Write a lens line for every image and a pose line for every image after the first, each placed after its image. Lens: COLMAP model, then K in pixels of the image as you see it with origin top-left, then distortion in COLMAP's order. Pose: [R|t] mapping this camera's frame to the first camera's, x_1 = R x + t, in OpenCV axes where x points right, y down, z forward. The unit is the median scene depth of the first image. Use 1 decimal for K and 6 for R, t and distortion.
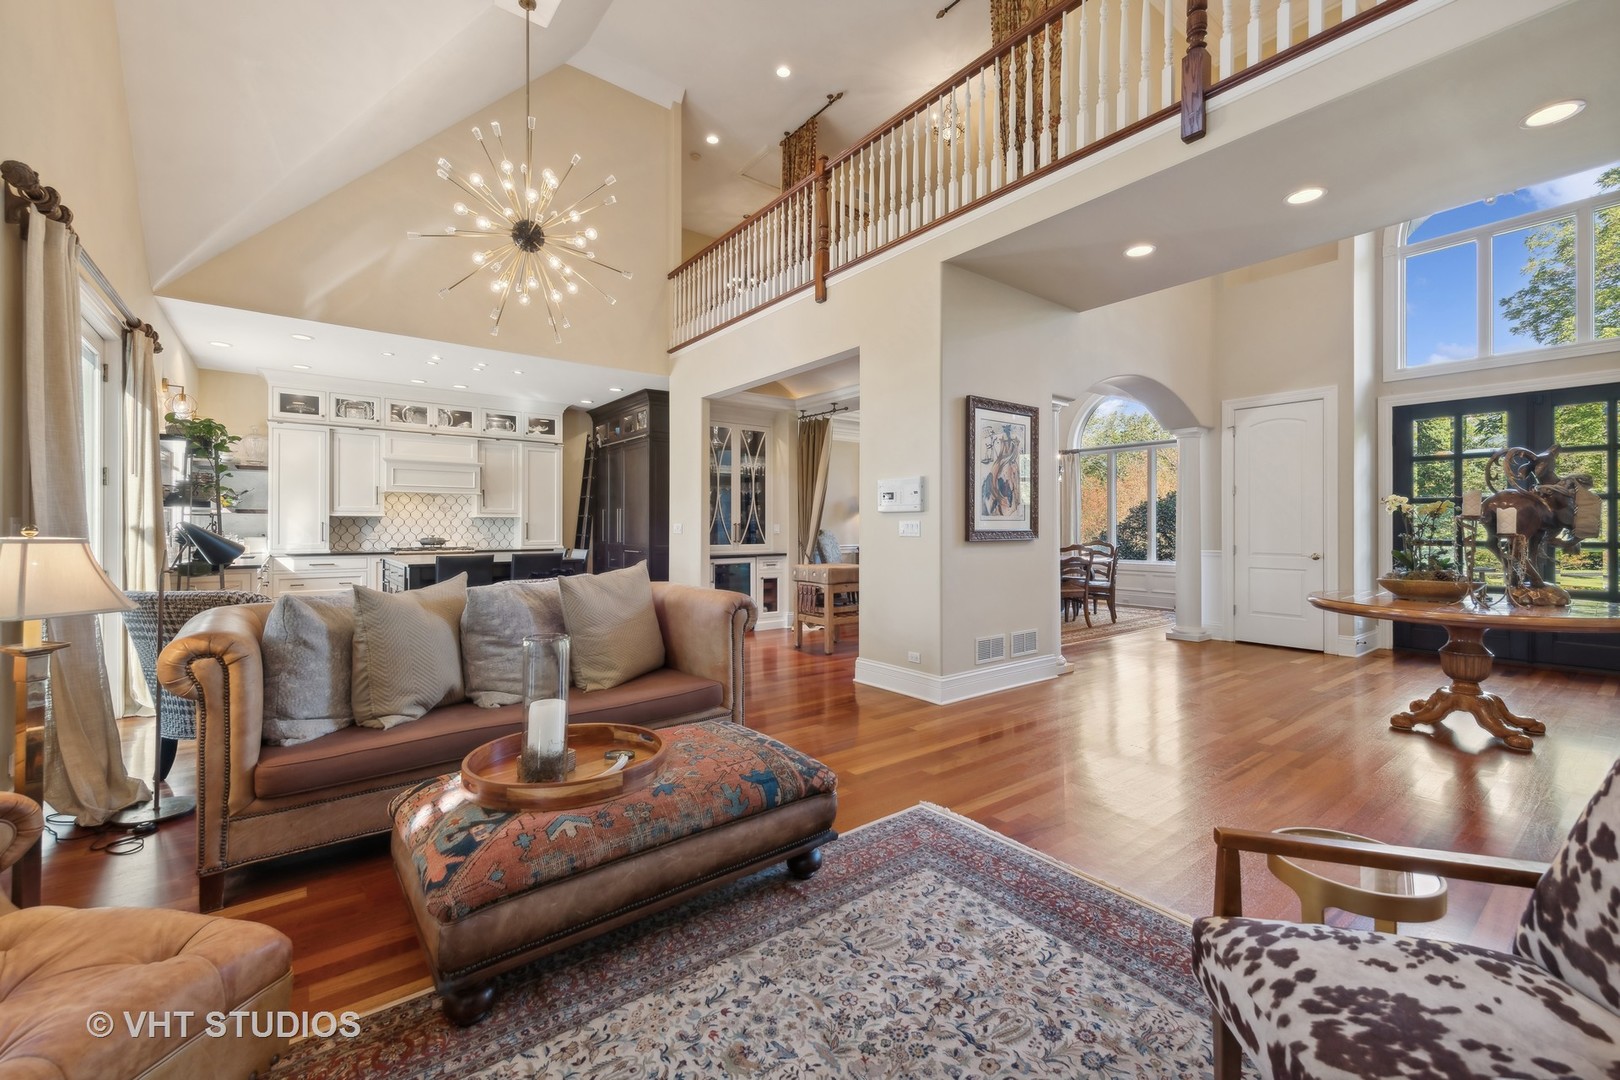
lens RADIAL K [[666.8, 0, 816.0], [0, 666.8, 522.6], [0, 0, 1]] dist [0.011411, -0.000158]
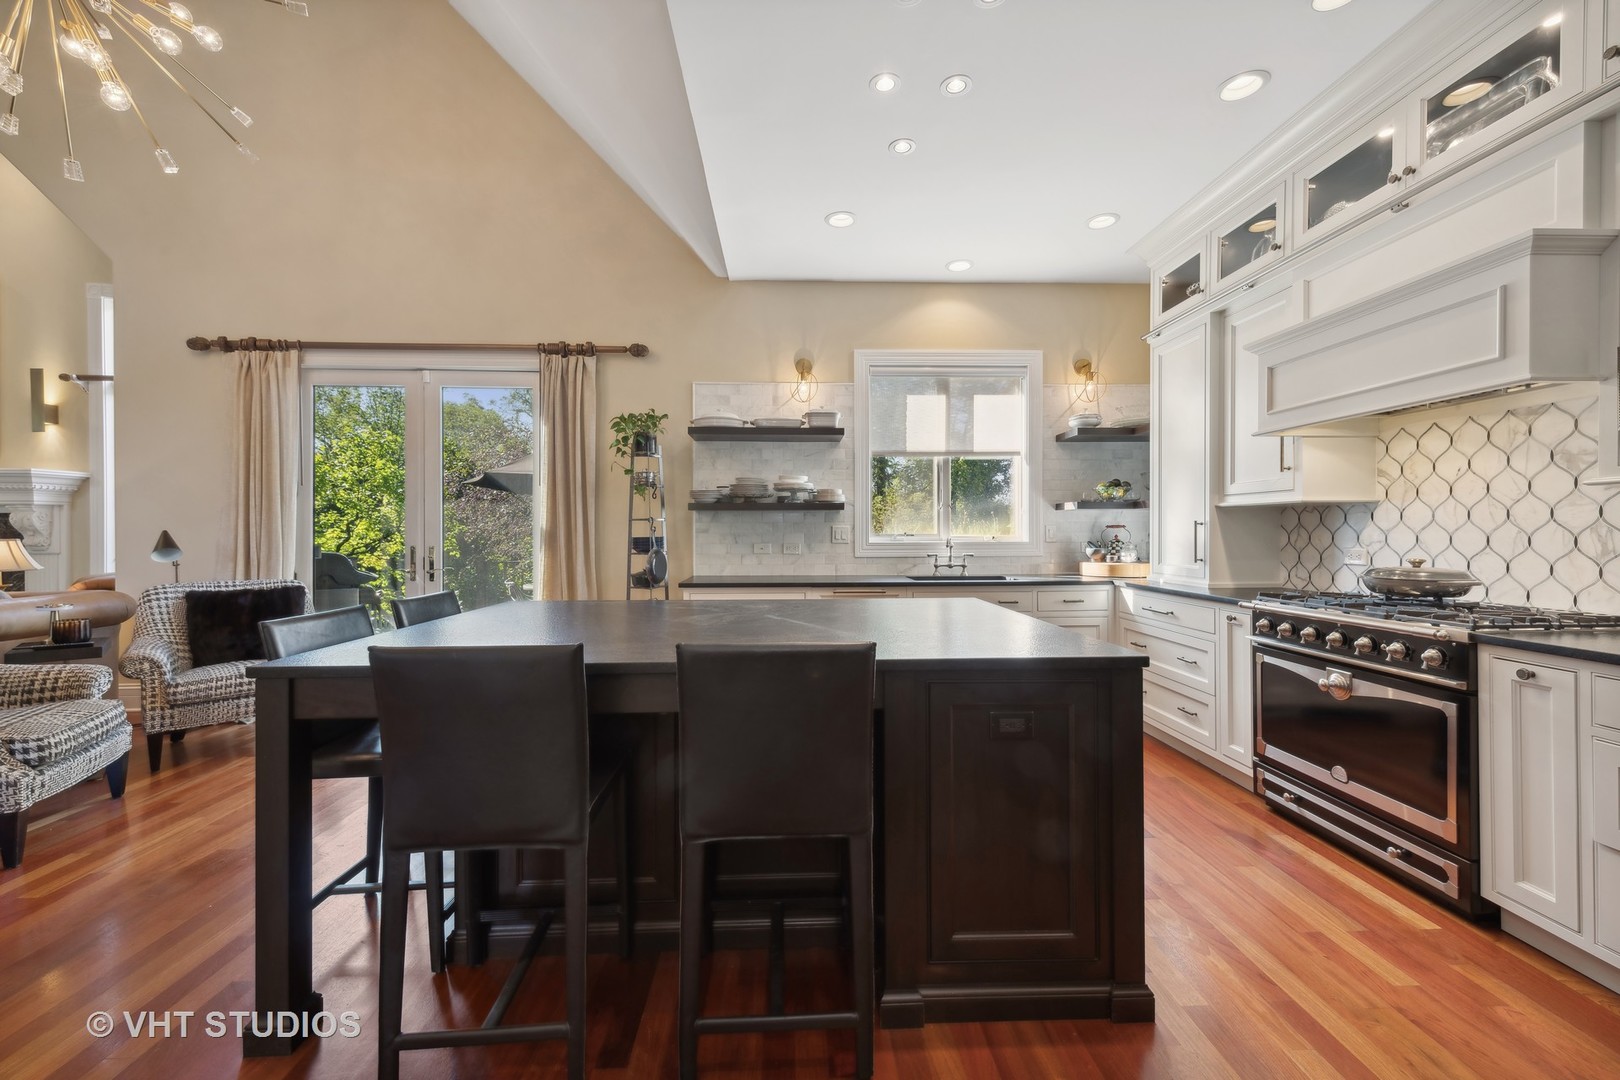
lens RADIAL K [[639.5, 0, 808.4], [0, 639.5, 533.6], [0, 0, 1]] dist [0.014910, -0.003597]
pose [[-0.582070, 0.002438, -0.813135, -0.217241], [0.008661, 0.999957, -0.003201, 0.006968], [0.813093, -0.008906, -0.582066, 1.029894]]
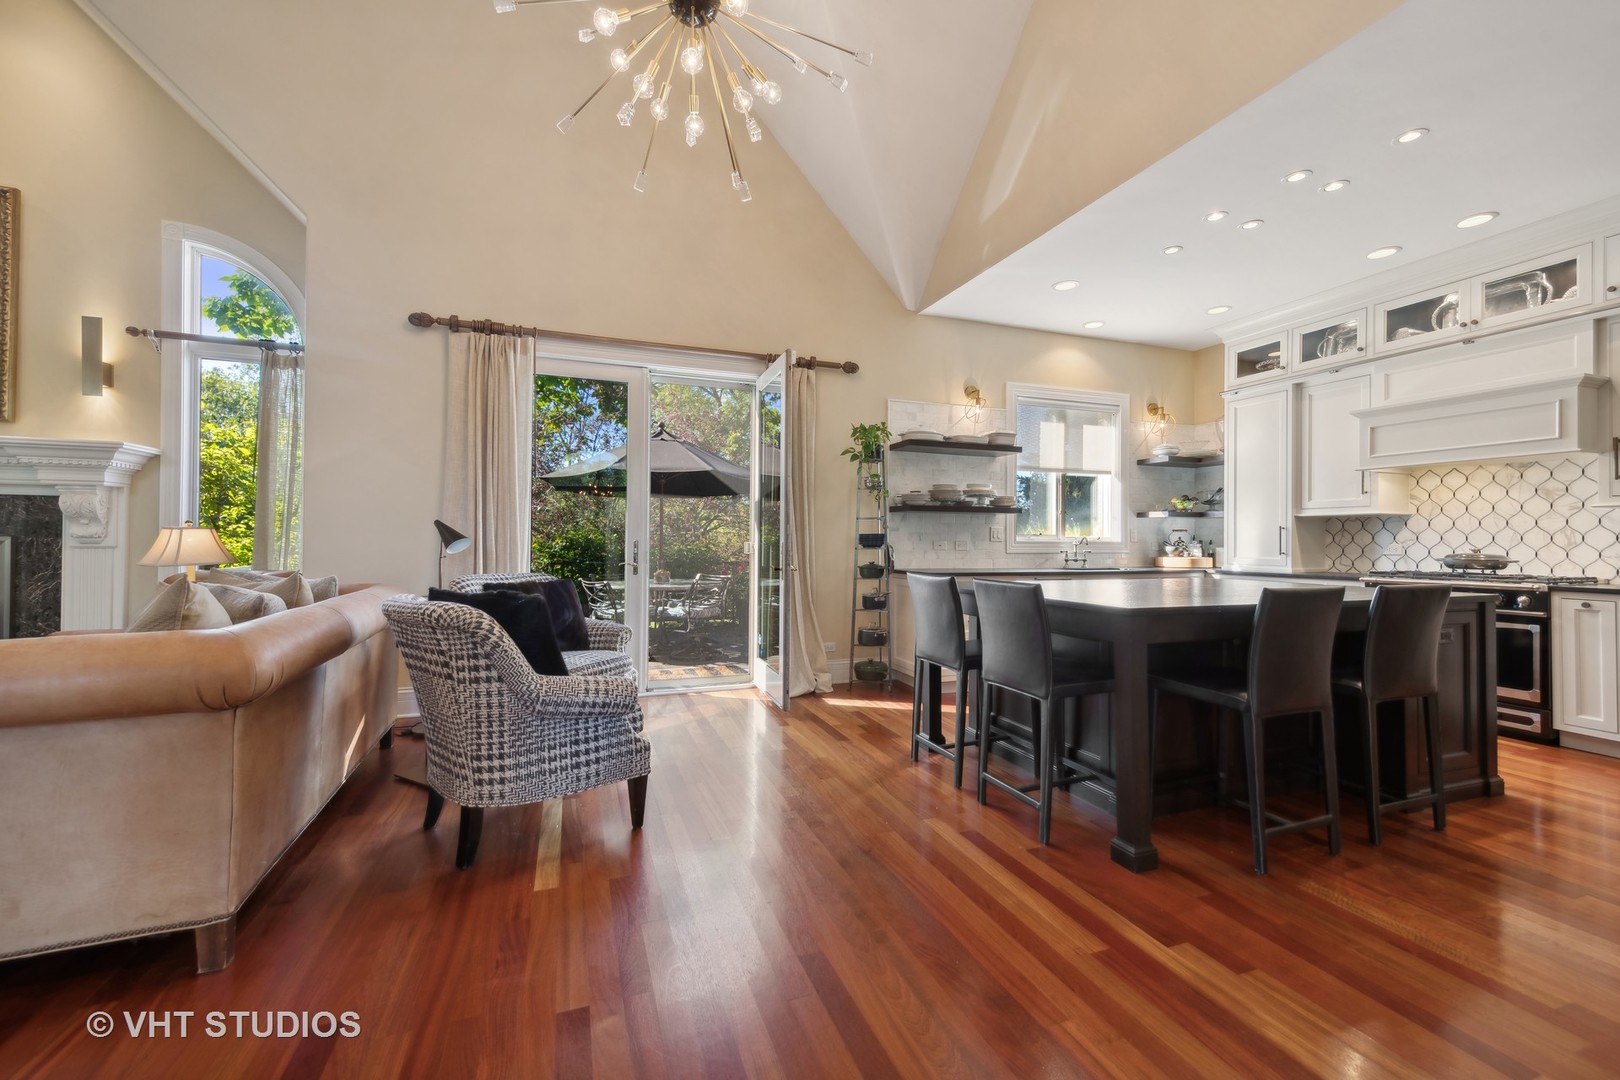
lens RADIAL K [[657.4, 0, 807.7], [0, 657.4, 534.7], [0, 0, 1]] dist [0.017069, -0.003908]
pose [[-0.303385, -0.011960, -0.952793, 0.035512], [0.000737, 0.999918, -0.012787, 0.015662], [0.952868, -0.004582, -0.303351, 0.743608]]
